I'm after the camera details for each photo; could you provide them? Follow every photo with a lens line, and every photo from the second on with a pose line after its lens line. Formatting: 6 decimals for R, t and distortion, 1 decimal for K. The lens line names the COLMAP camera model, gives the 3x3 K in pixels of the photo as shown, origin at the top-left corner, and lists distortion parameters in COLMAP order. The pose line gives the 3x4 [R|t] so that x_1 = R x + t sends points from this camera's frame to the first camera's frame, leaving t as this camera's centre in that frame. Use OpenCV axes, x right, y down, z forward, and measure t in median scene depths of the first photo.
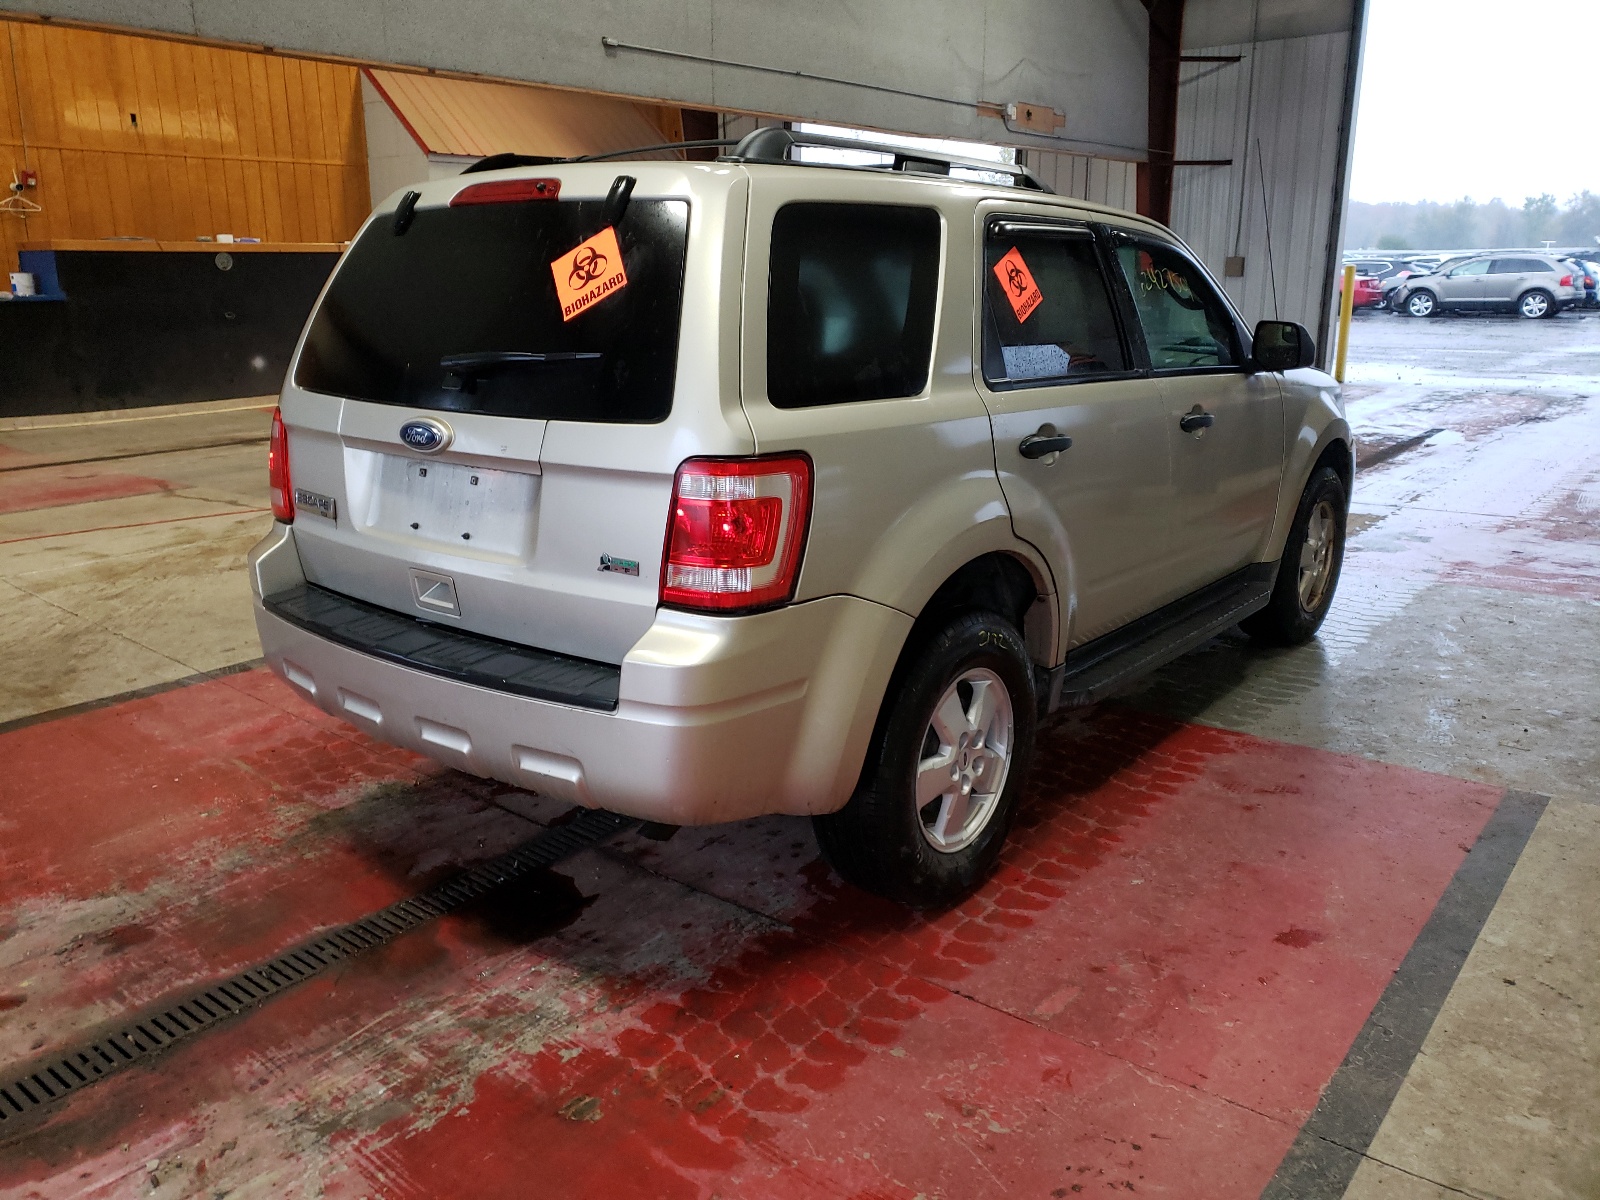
lens RADIAL K [[1253.2, 0, 791.7], [0, 1253.2, 599.1], [0, 0, 1]] dist [0.021790, 0.008513]
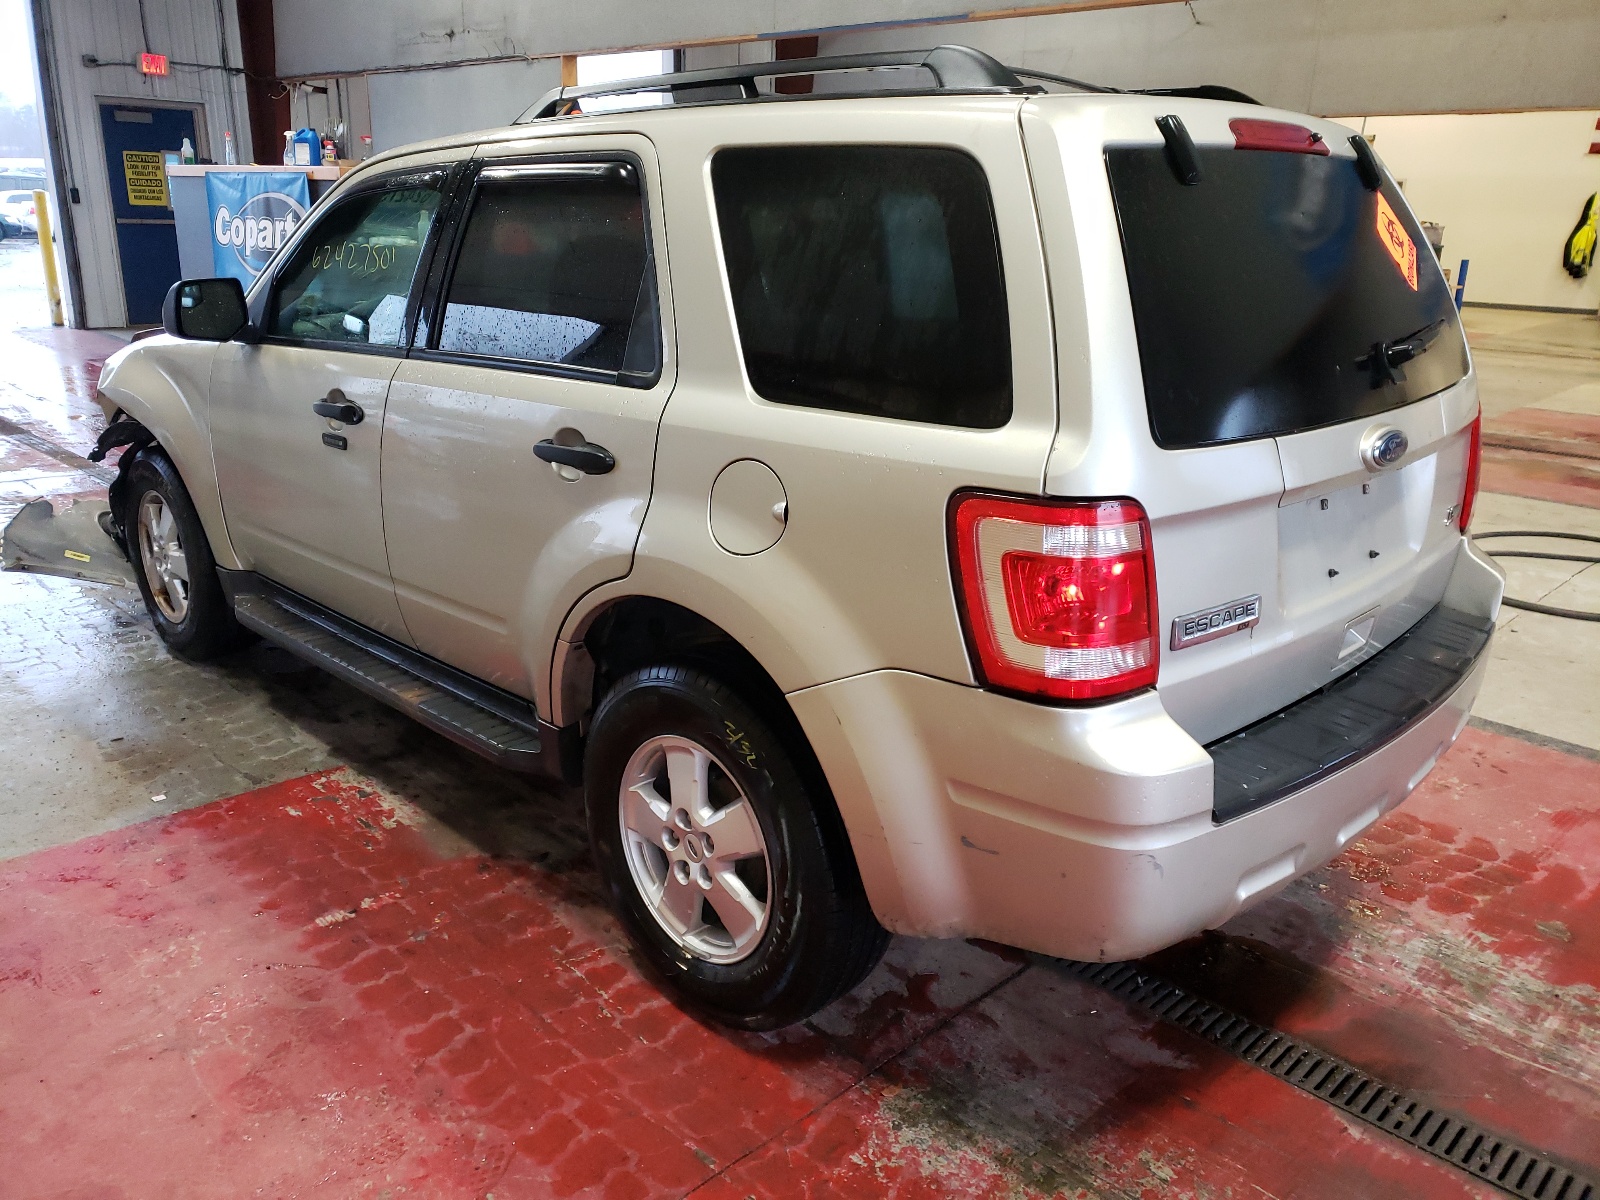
lens RADIAL K [[1253.2, 0, 794.4], [0, 1253.2, 594.3], [0, 0, 1]] dist [0.021790, 0.008513]
pose [[0.095664, -0.287384, 0.953026, -1.164111], [0.245081, 0.934744, 0.257270, -0.350068], [-0.964771, 0.208958, 0.159854, 1.282671]]
